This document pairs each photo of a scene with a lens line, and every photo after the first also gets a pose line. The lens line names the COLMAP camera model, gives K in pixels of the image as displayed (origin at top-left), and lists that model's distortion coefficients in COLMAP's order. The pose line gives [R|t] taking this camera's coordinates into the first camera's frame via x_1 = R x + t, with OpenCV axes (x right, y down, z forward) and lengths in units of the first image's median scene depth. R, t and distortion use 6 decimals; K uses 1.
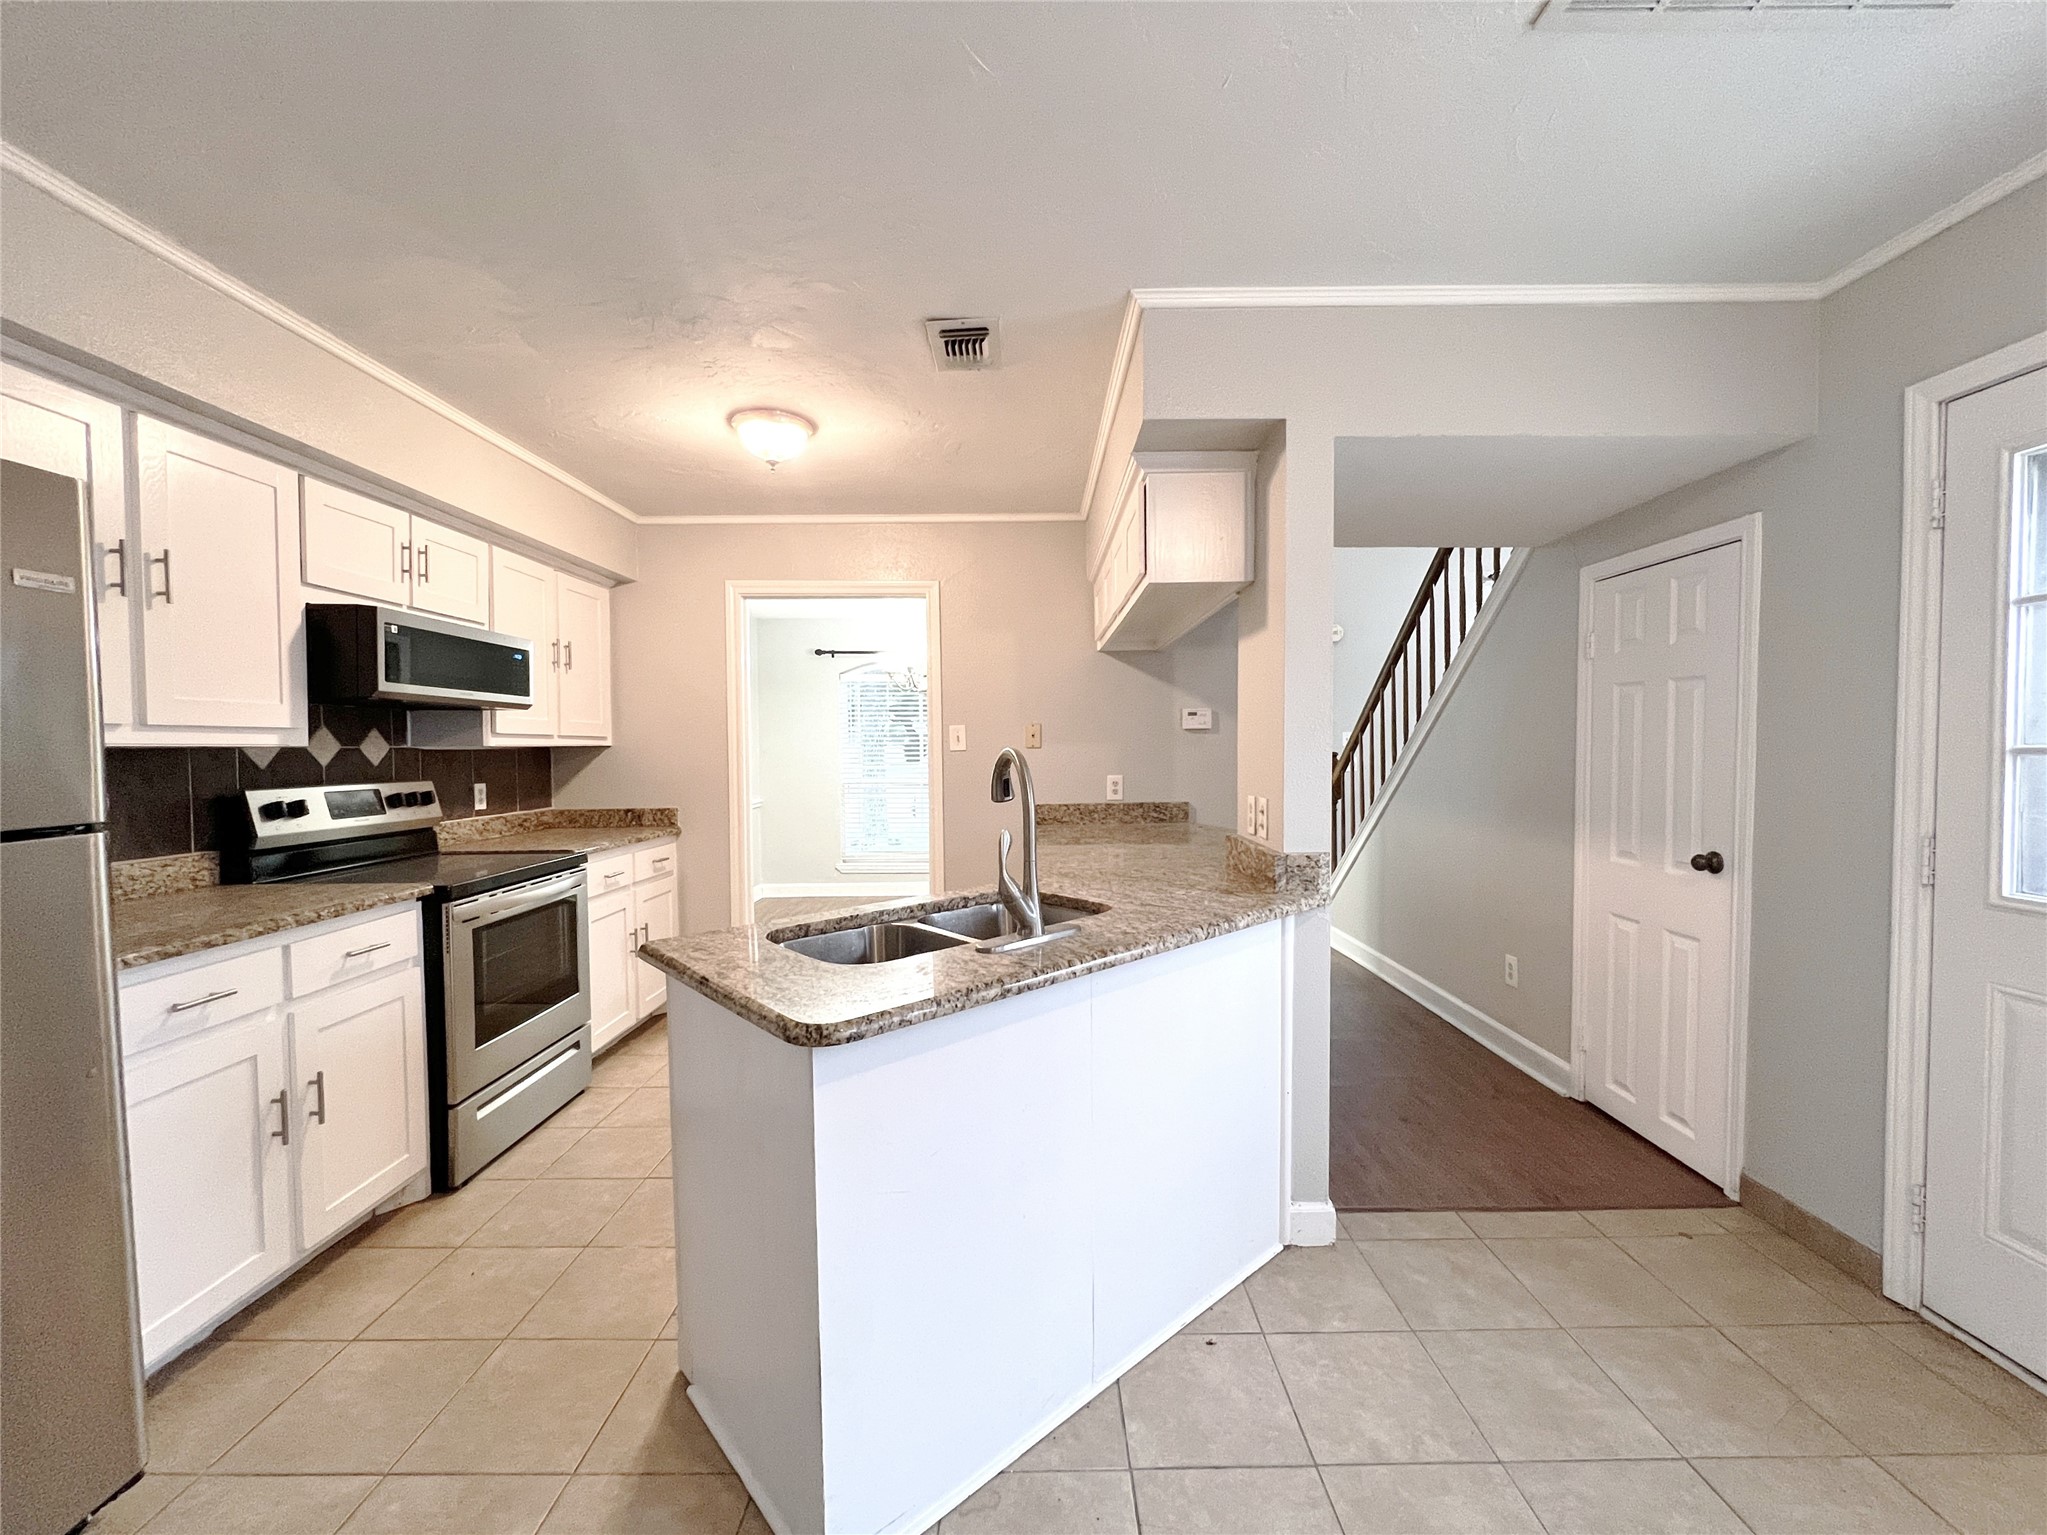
lens RADIAL K [[827.6, 0, 1023.5], [0, 827.6, 772.0], [0, 0, 1]] dist [-0.001820, 0.000720]
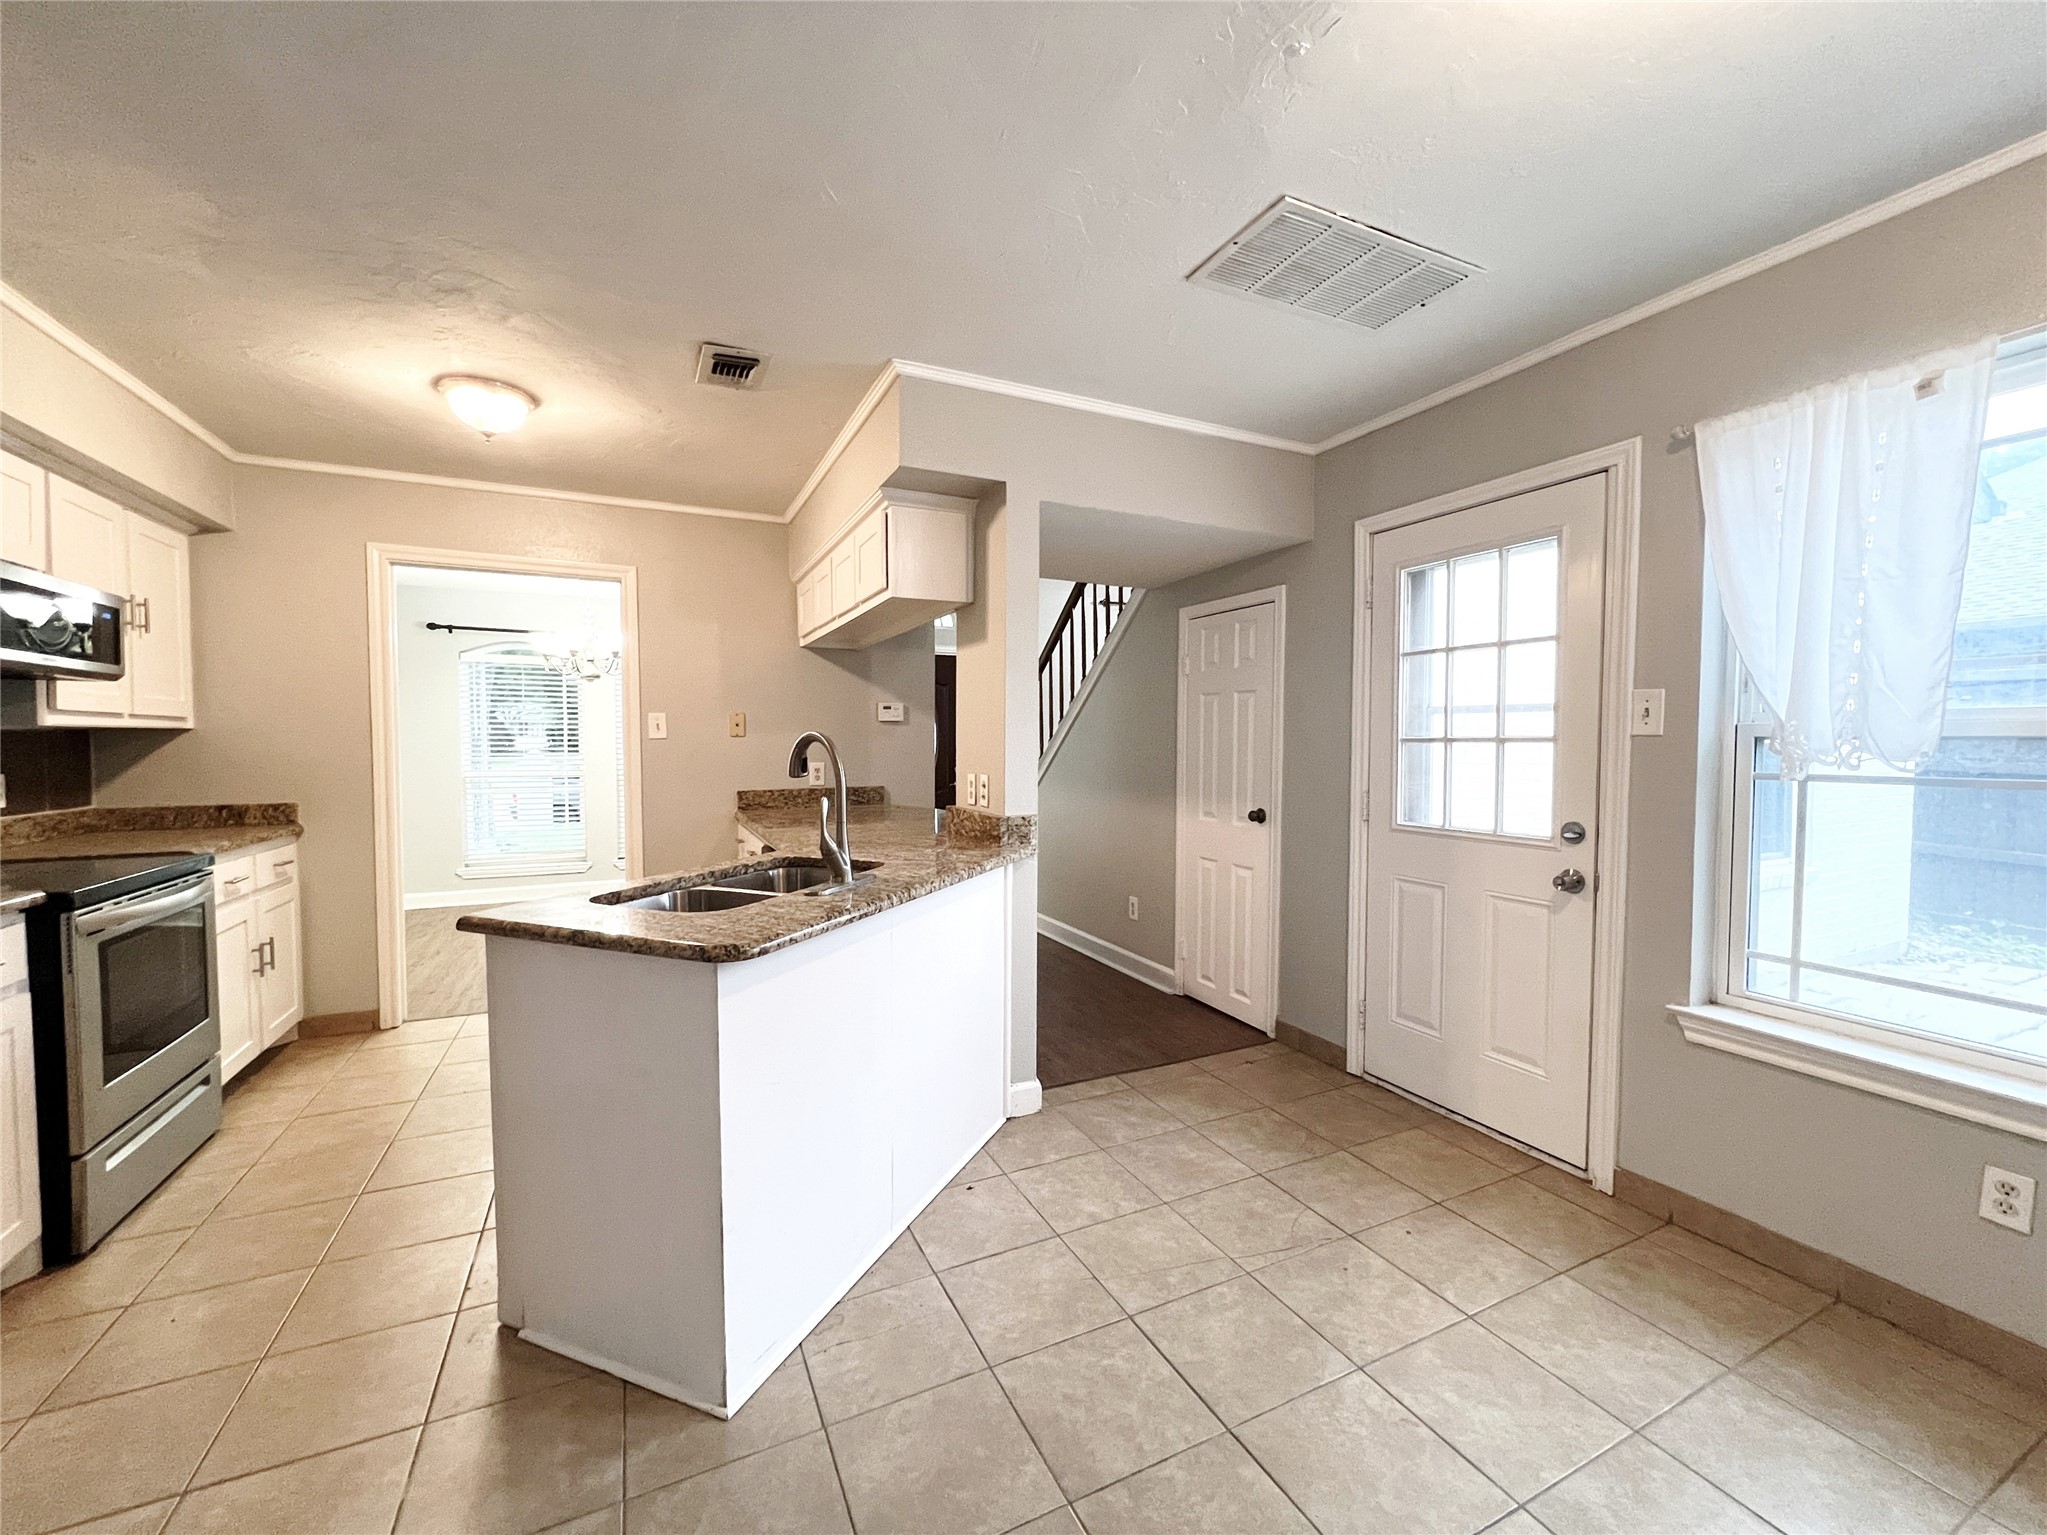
lens RADIAL K [[827.6, 0, 1024.3], [0, 827.6, 772.5], [0, 0, 1]] dist [-0.001820, 0.000720]
pose [[0.902008, -0.008362, 0.431639, -0.186725], [0.005544, 0.999954, 0.007785, 0.016822], [-0.431684, -0.004629, 0.902013, -0.157122]]
